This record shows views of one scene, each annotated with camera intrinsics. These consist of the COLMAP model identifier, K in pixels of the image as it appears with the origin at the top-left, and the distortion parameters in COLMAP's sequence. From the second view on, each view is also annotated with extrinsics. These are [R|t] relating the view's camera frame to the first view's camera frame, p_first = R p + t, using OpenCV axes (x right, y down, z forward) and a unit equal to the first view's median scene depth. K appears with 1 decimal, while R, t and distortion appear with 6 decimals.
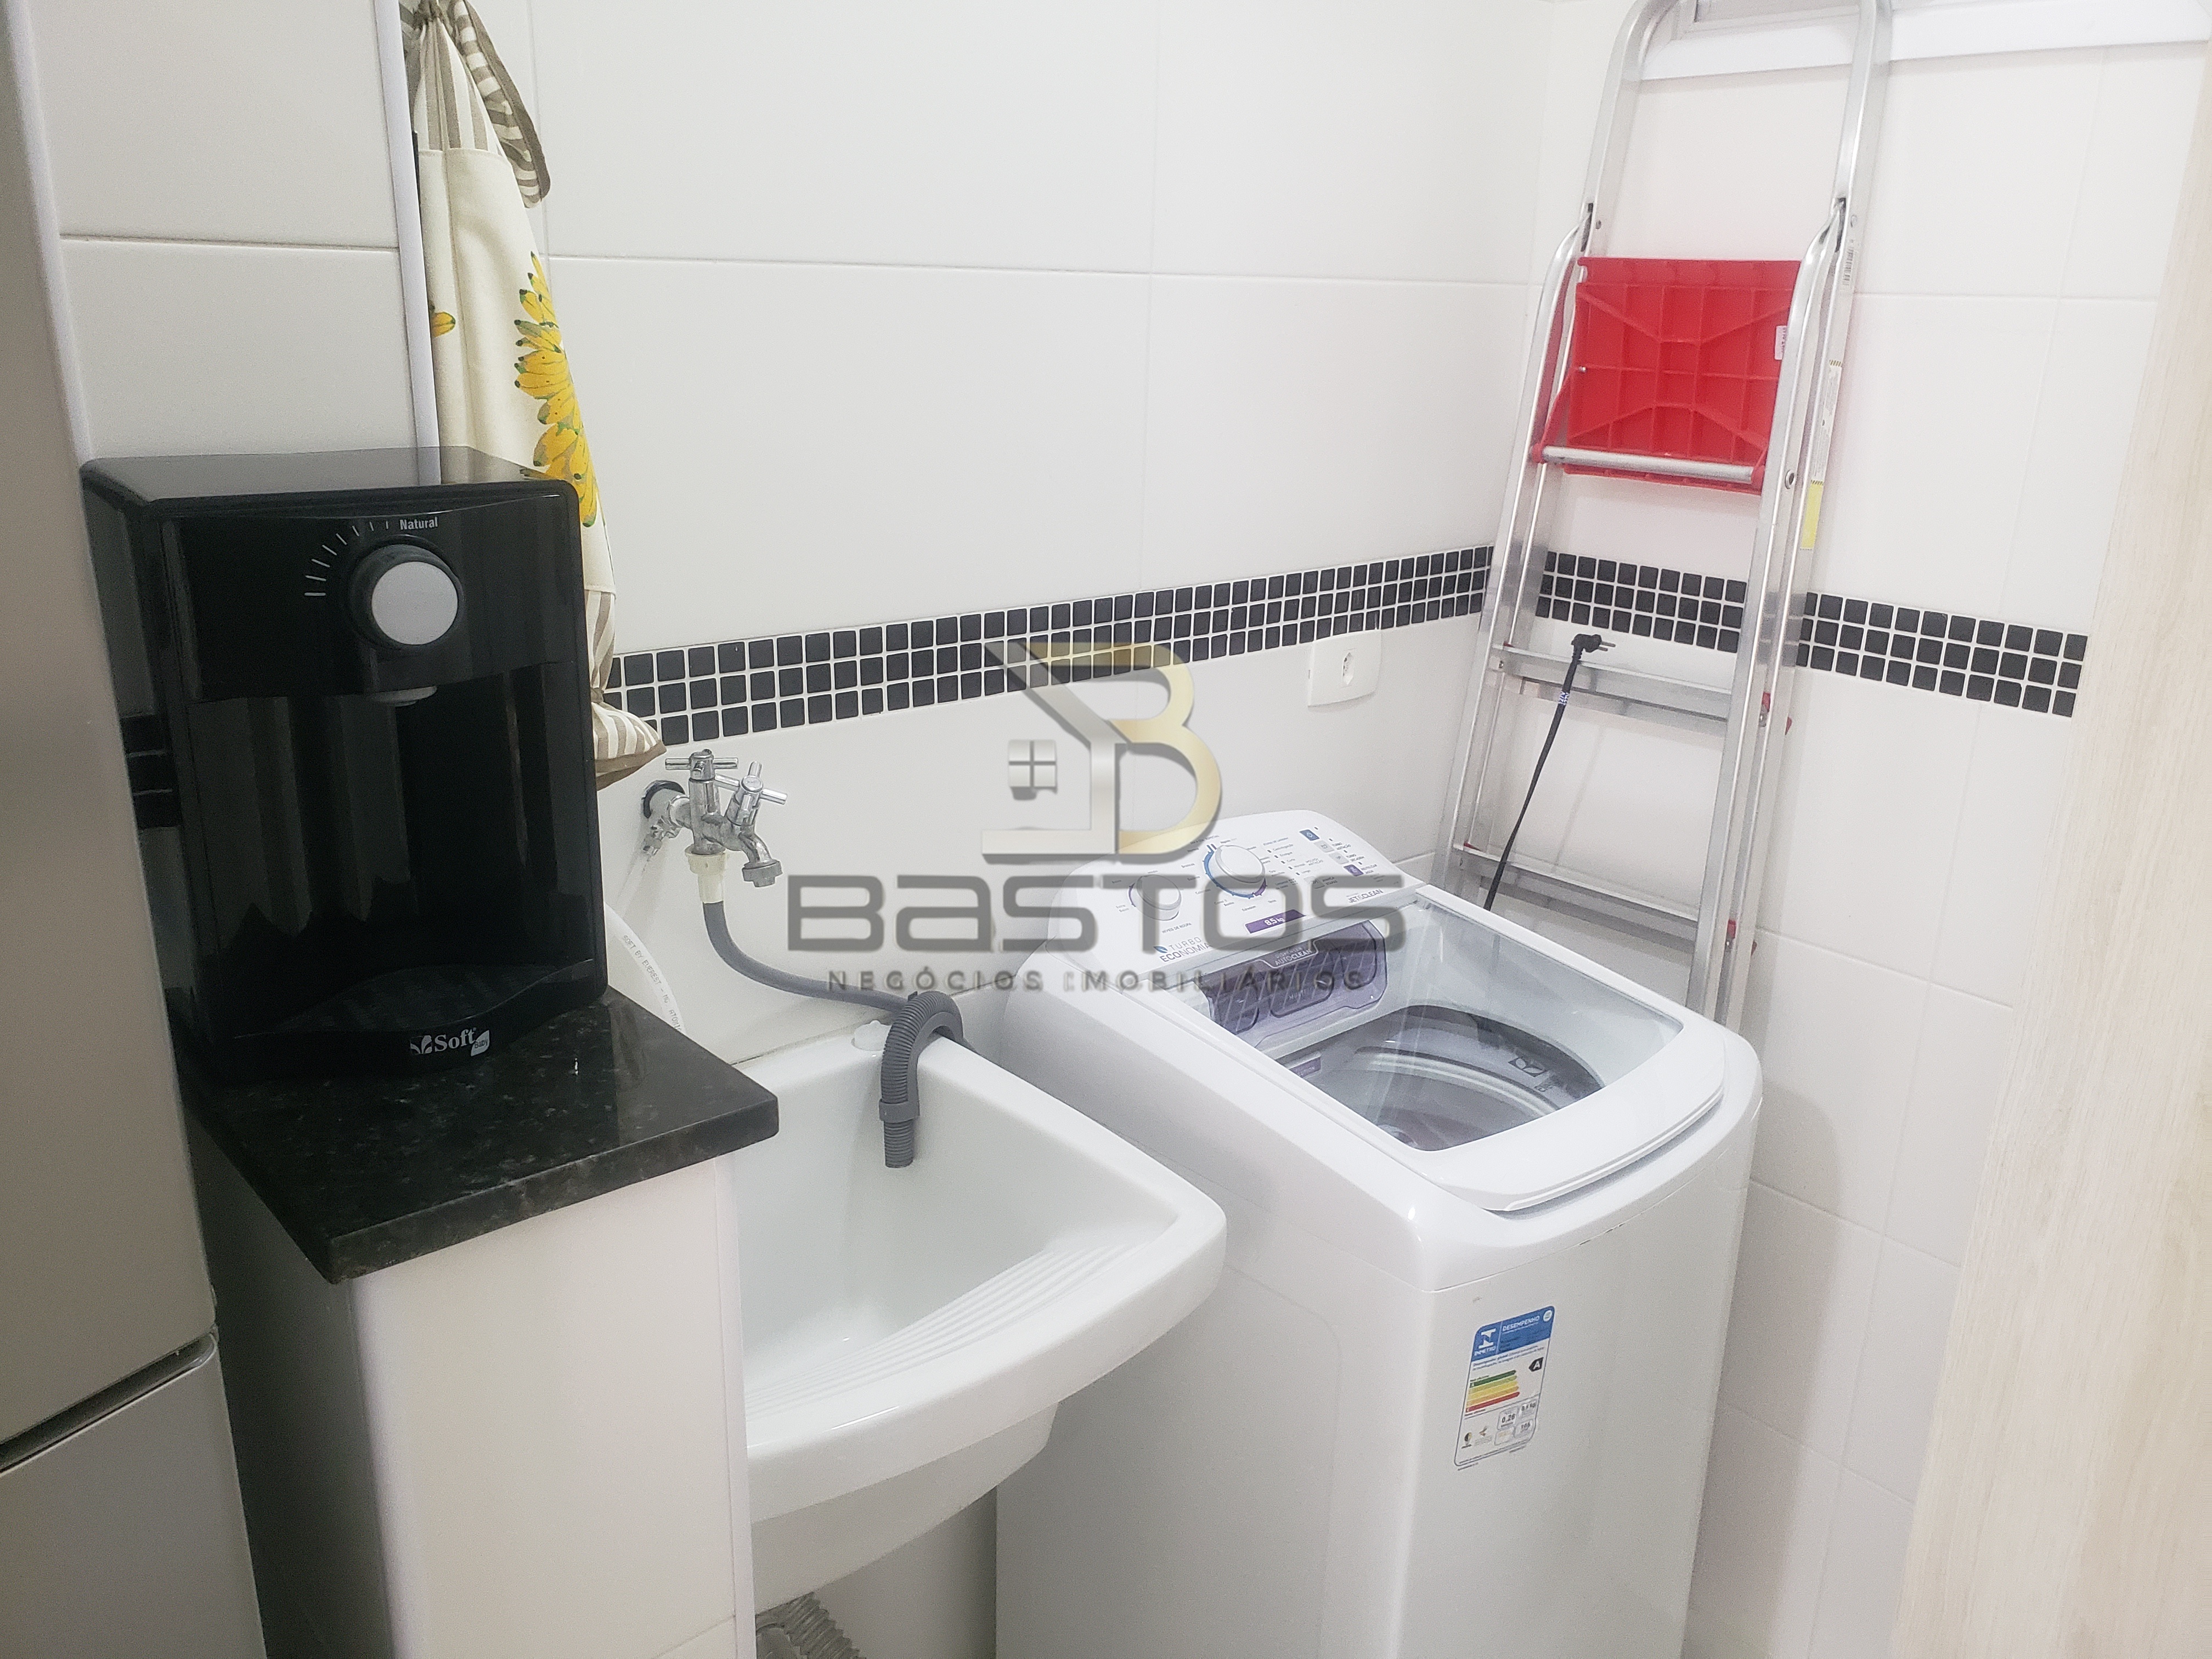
lens RADIAL K [[1742.4, 0, 1117.3], [0, 1742.4, 825.8], [0, 0, 1]] dist [0.022534, 0.007418]
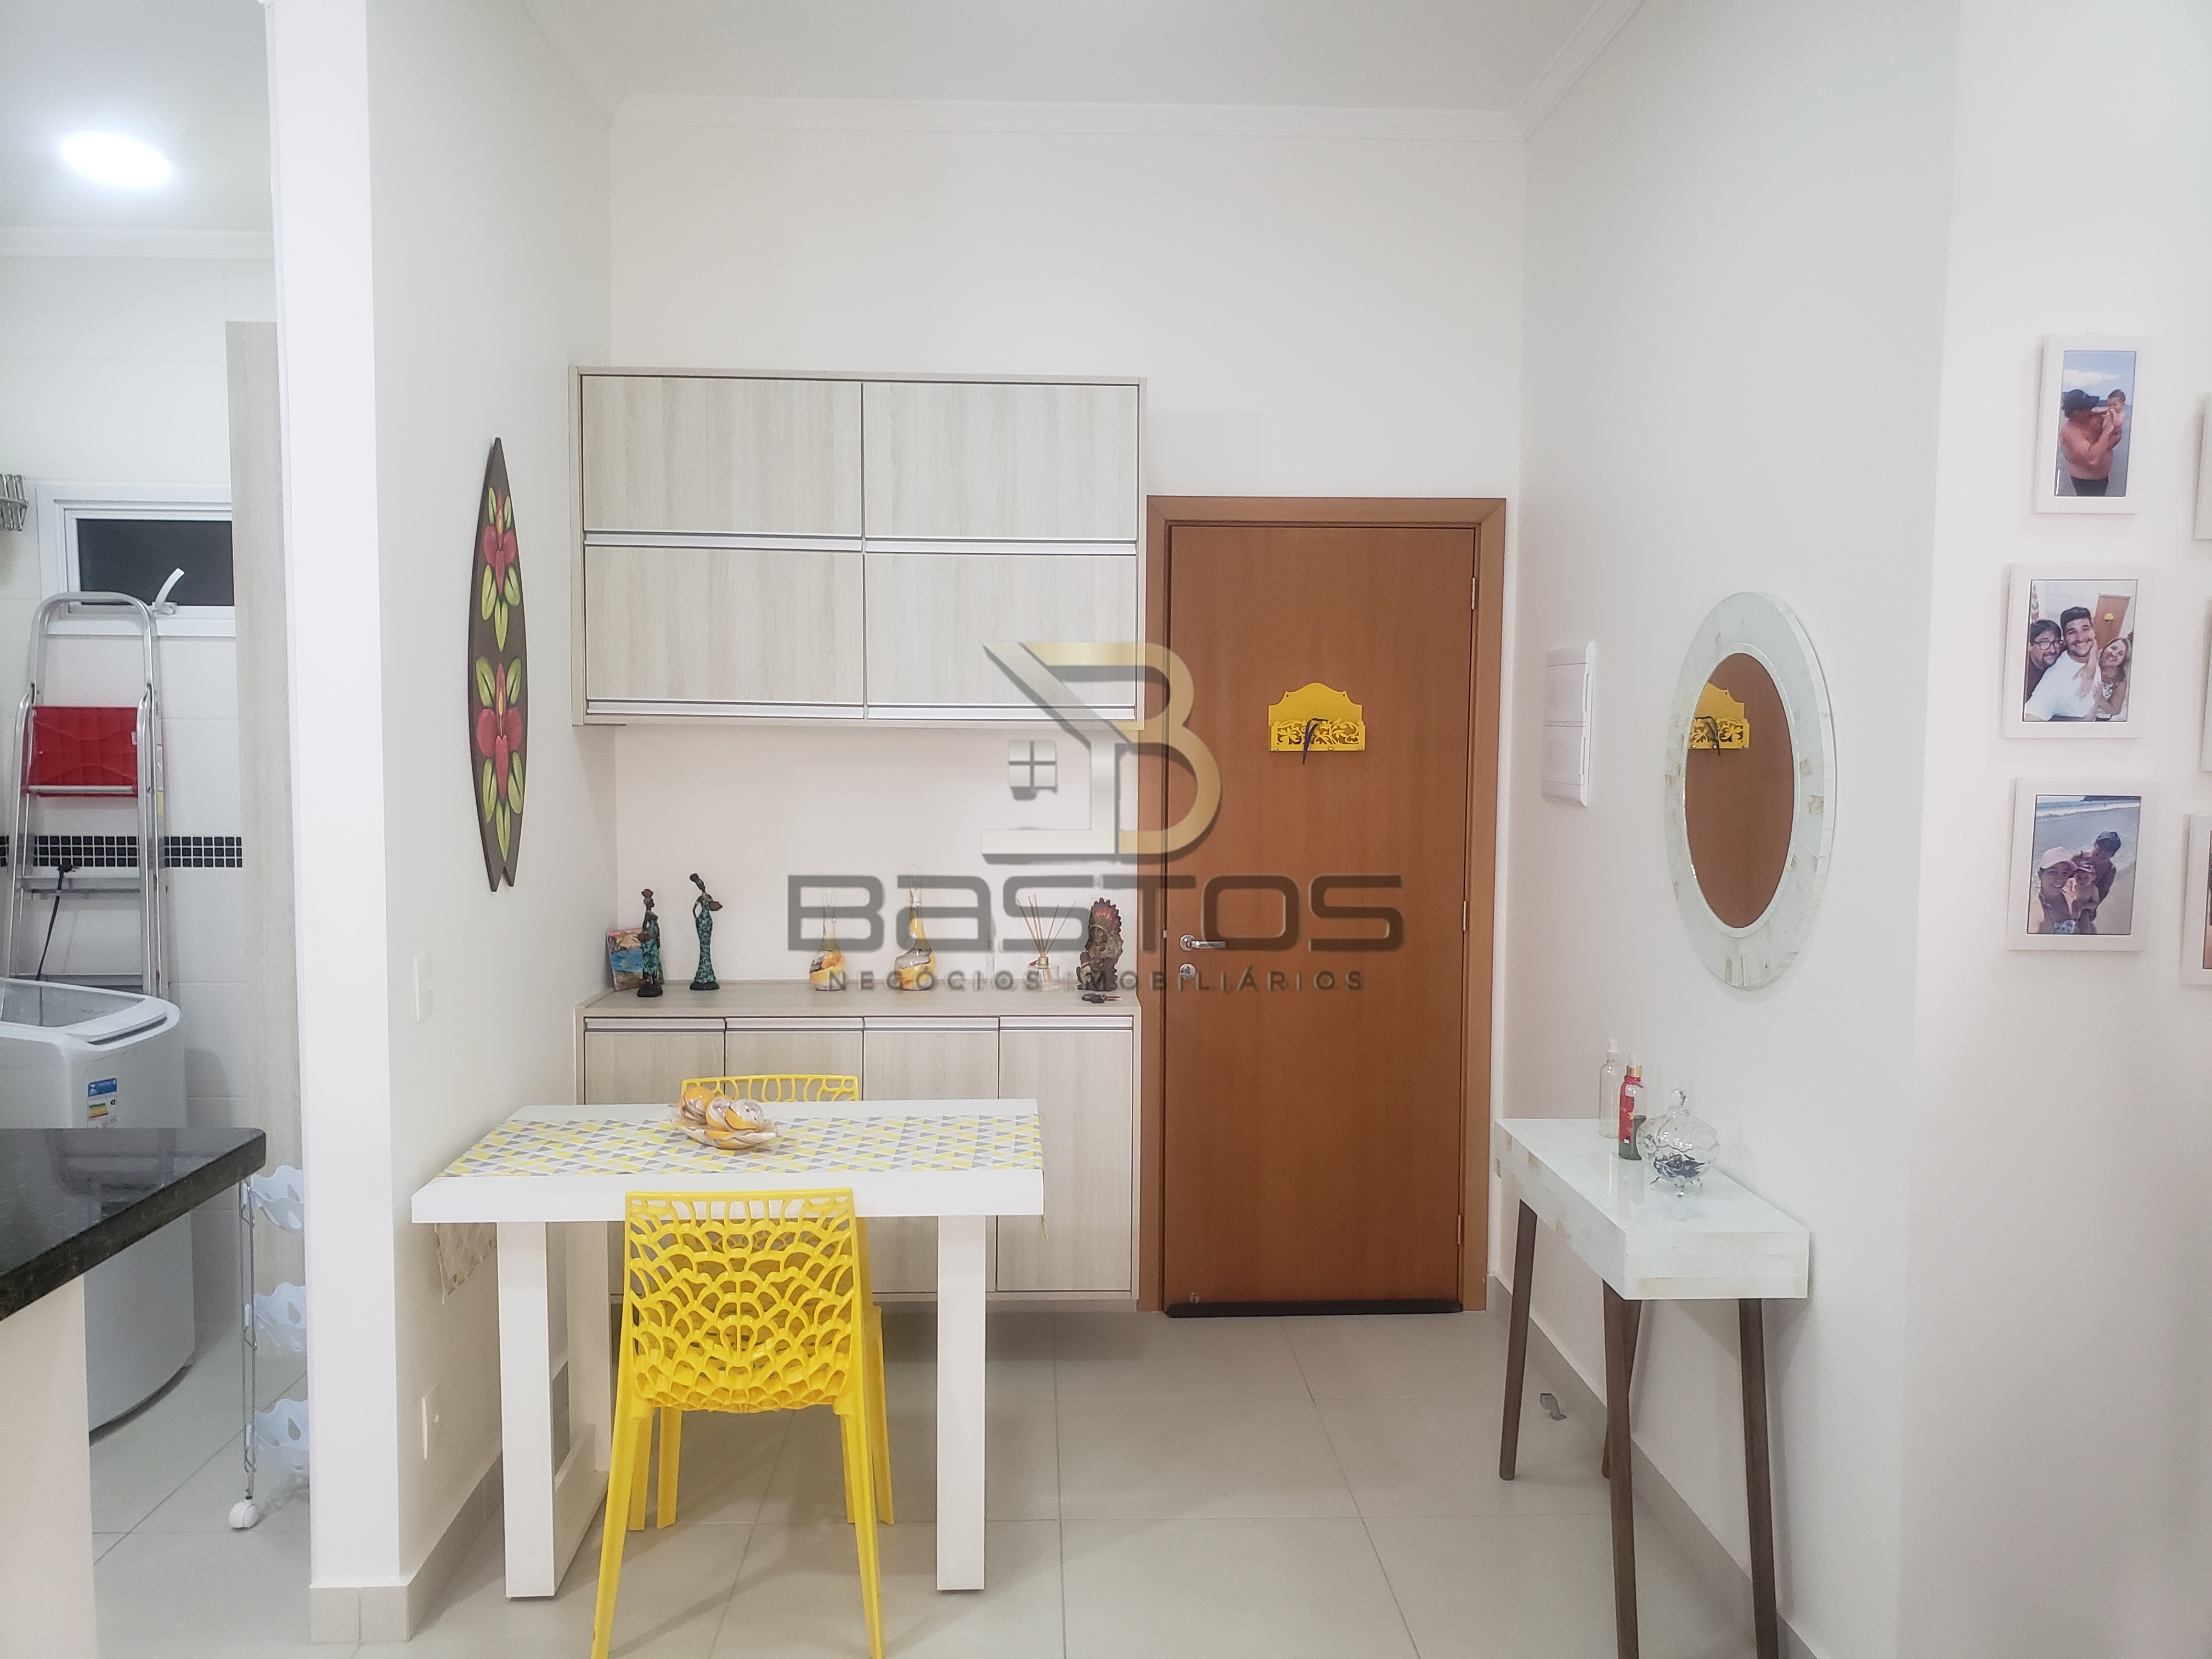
lens RADIAL K [[1742.4, 0, 1094.5], [0, 1742.4, 830.9], [0, 0, 1]] dist [0.022534, 0.007418]
pose [[0.639513, -0.077235, 0.764890, -0.627225], [0.243113, 0.964199, -0.105903, 0.421005], [-0.729327, 0.253682, 0.635395, -1.455853]]
